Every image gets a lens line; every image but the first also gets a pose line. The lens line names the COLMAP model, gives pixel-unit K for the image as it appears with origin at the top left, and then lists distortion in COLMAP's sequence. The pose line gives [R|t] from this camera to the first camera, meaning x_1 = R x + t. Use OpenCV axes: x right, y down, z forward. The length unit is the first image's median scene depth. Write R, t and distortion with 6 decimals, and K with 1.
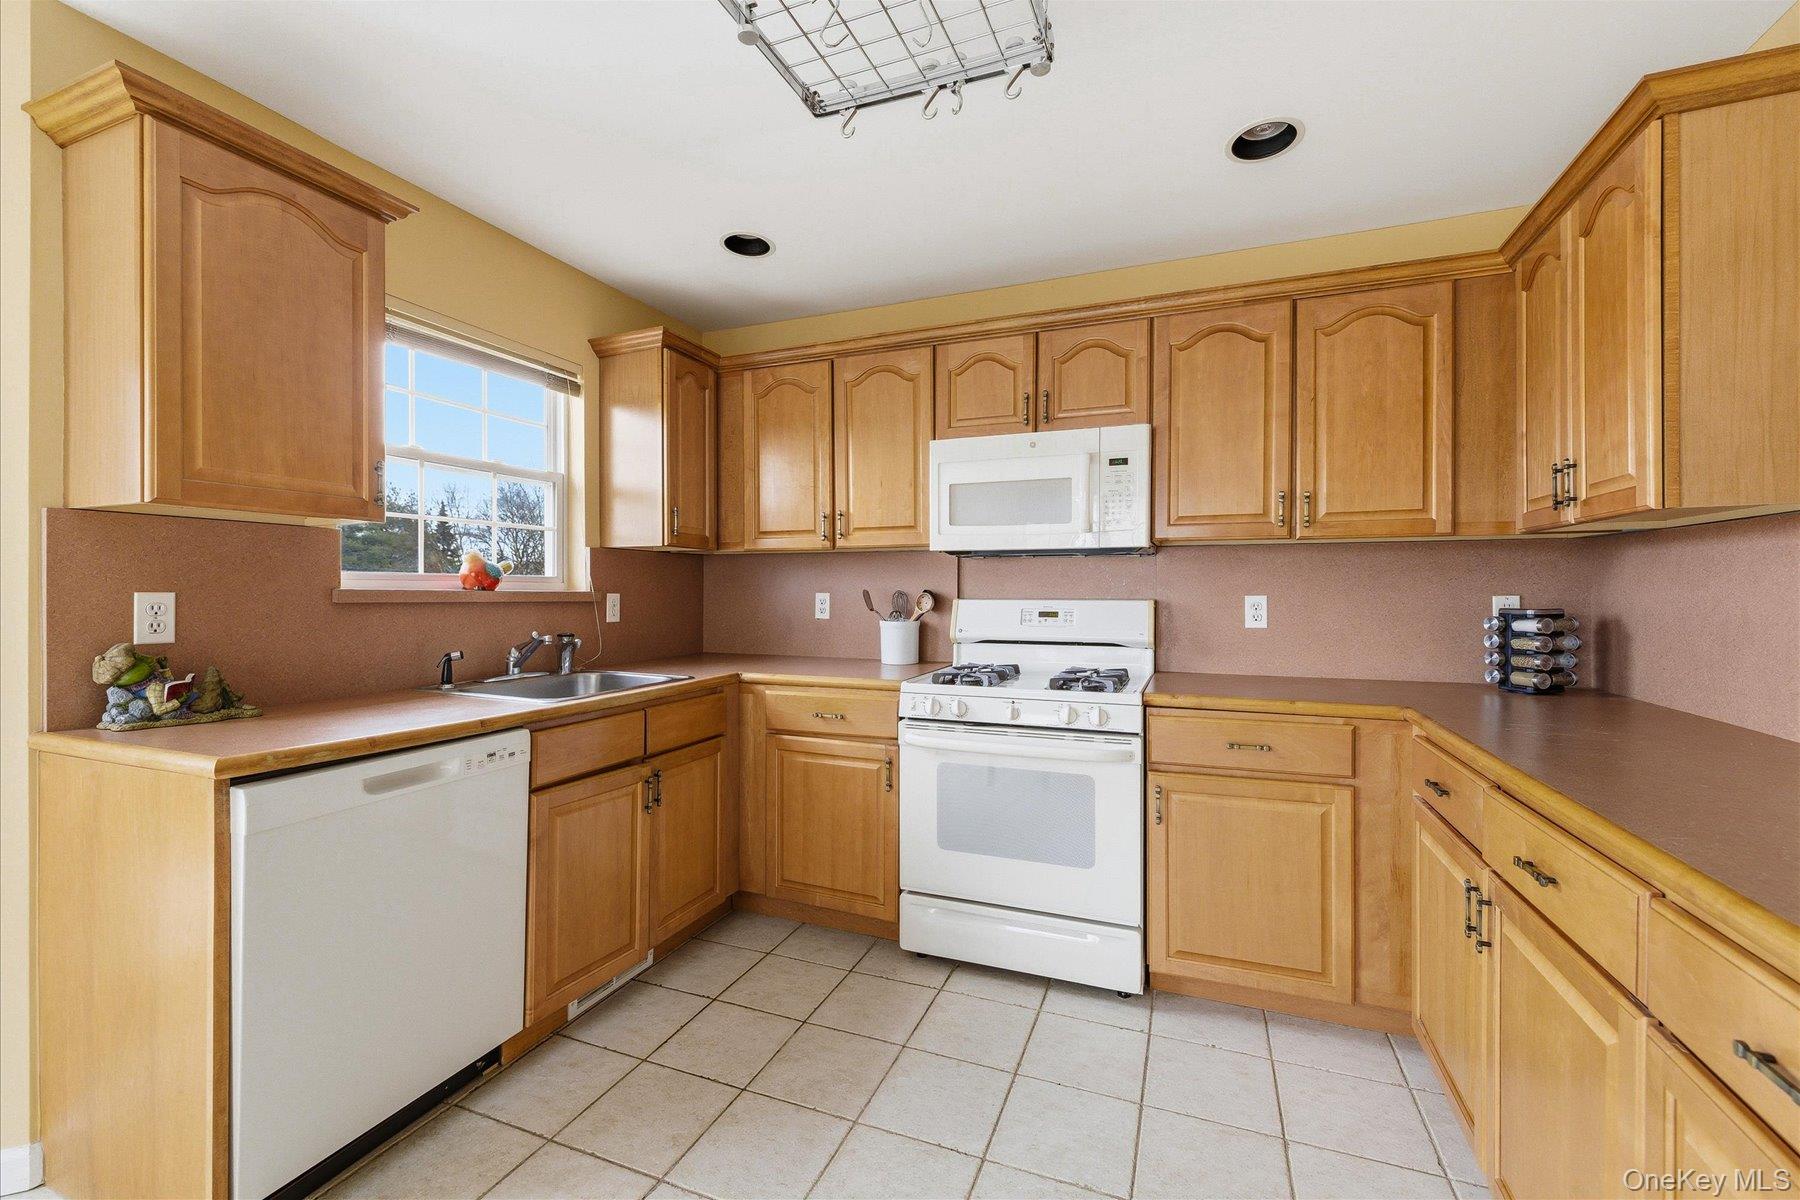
lens RADIAL K [[752.0, 0, 900.8], [0, 752.0, 596.7], [0, 0, 1]] dist [0.008710, -0.002479]
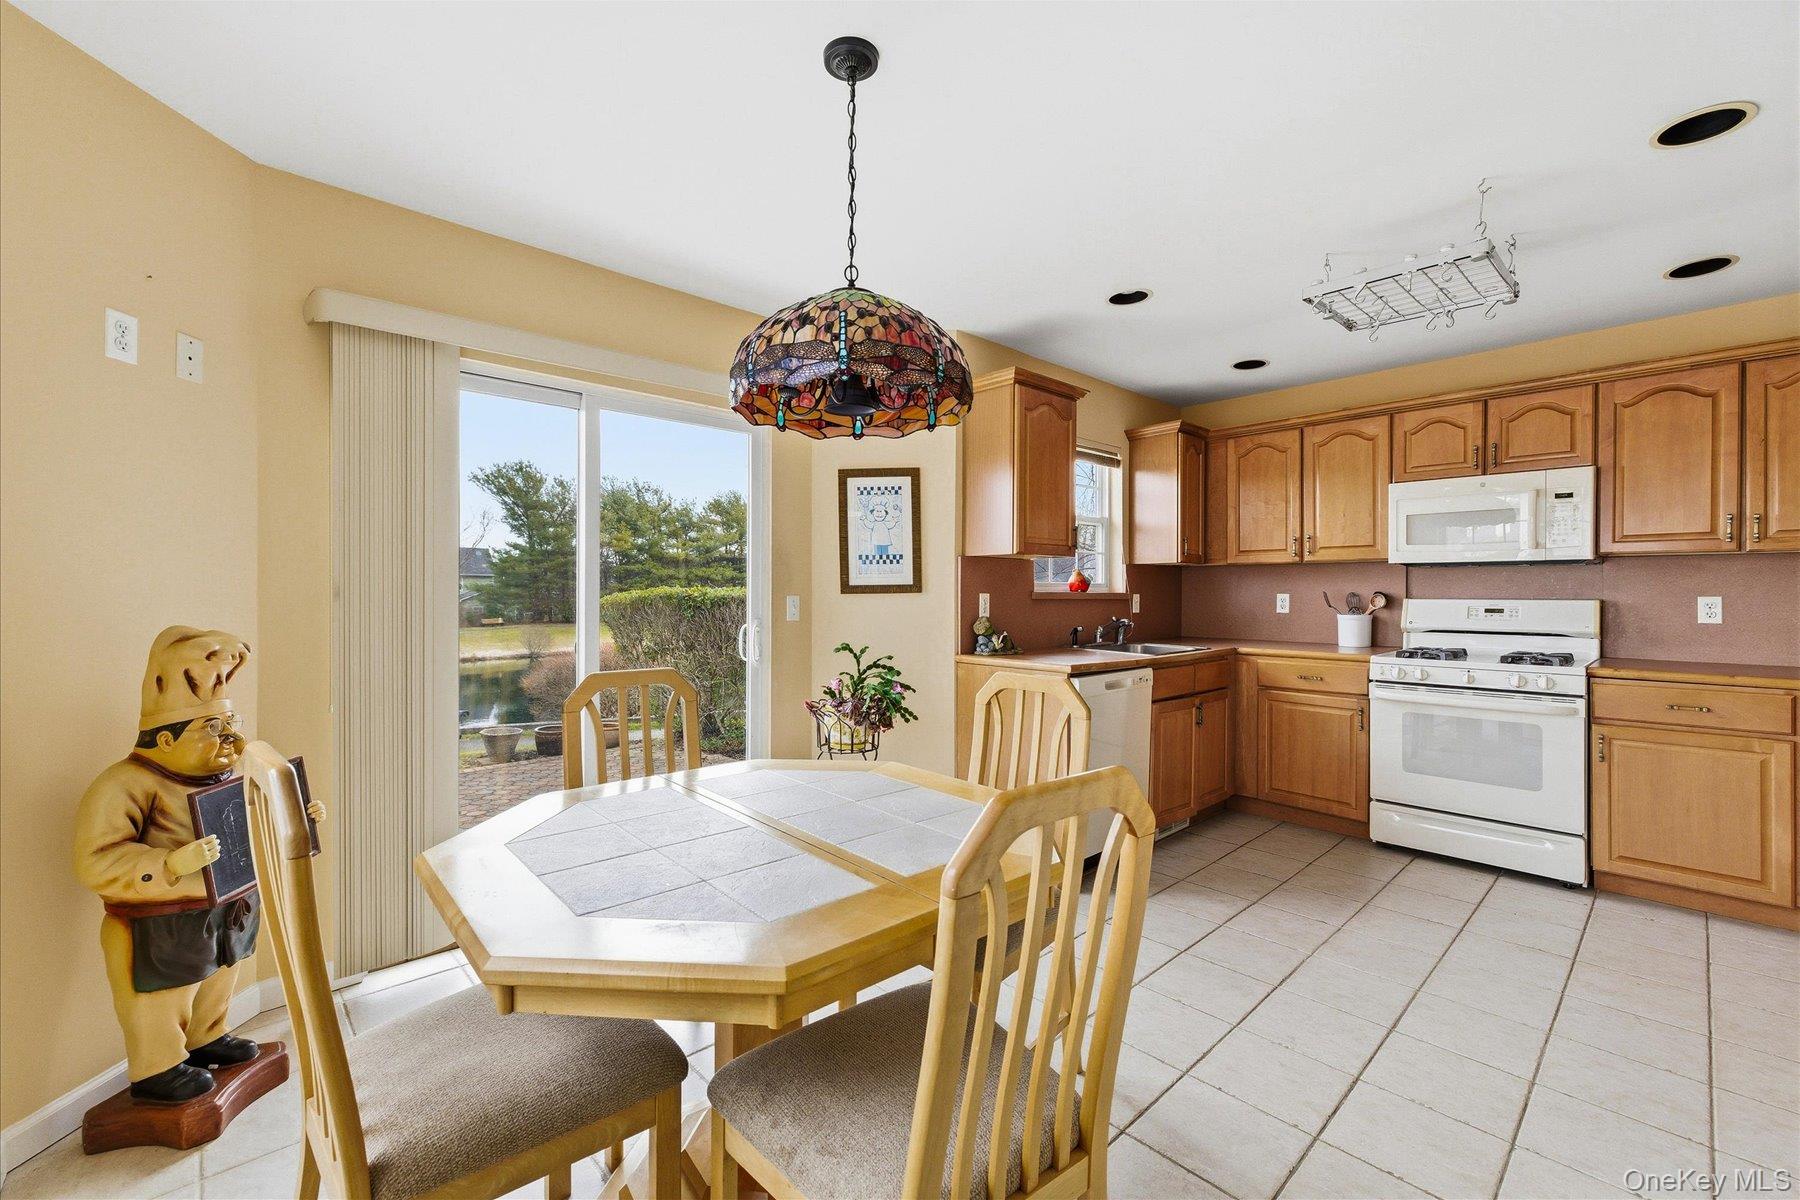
lens RADIAL K [[752.0, 0, 900.3], [0, 752.0, 594.8], [0, 0, 1]] dist [0.008710, -0.002479]
pose [[0.906412, 0.002016, -0.422390, -0.208979], [-0.003443, 0.999991, -0.002616, 0.003621], [0.422381, 0.003825, 0.906410, -0.703636]]
